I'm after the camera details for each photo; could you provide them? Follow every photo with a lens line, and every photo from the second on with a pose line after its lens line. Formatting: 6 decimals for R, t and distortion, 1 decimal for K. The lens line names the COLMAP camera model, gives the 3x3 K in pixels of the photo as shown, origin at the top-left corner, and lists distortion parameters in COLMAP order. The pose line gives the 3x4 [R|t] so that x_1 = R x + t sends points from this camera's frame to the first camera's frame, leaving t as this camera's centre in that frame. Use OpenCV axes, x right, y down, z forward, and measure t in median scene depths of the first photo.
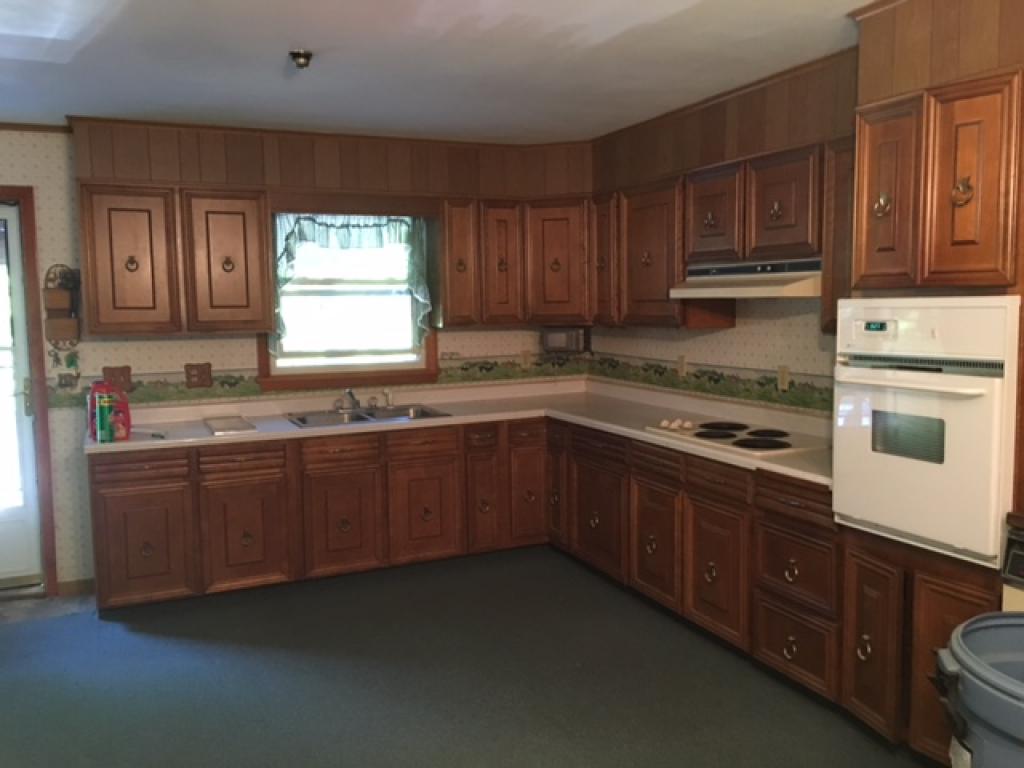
lens RADIAL K [[869.0, 0, 512.0], [0, 869.0, 384.0], [0, 0, 1]] dist [0.013857, 0.004518]
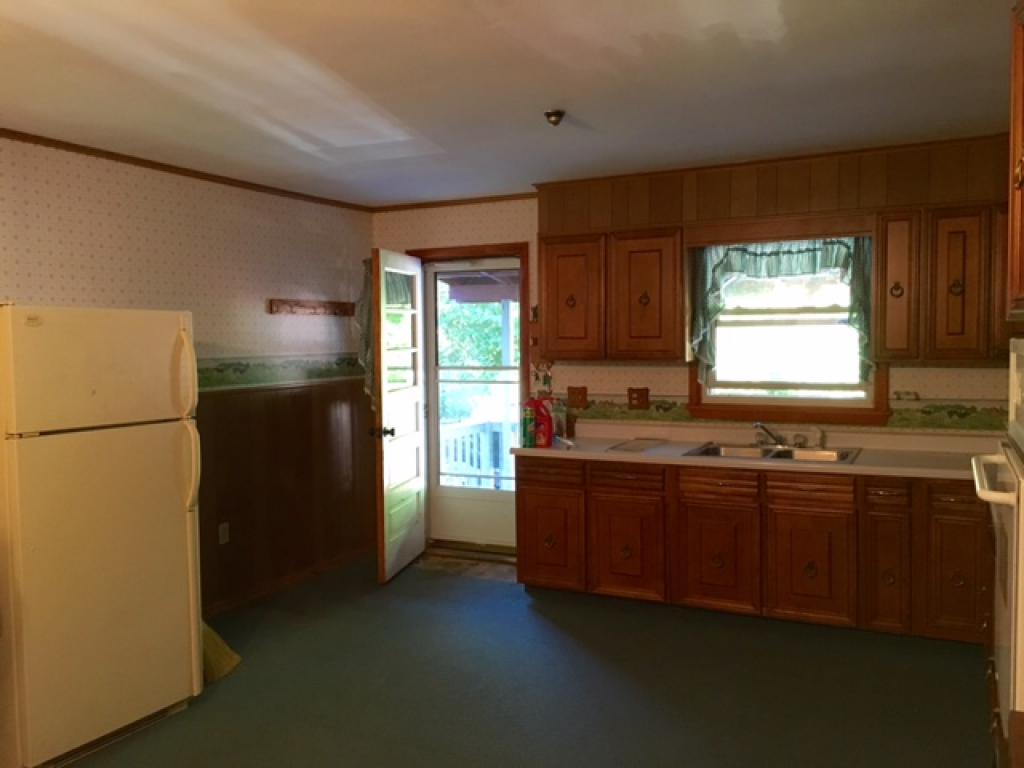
lens RADIAL K [[868.0, 0, 512.0], [0, 868.0, 384.0], [0, 0, 1]] dist [0.057923, -0.004360]
pose [[0.626002, 0.051090, -0.778146, 0.388588], [-0.070911, 0.997447, 0.008443, -0.025865], [0.776590, 0.049894, 0.628027, 0.178350]]
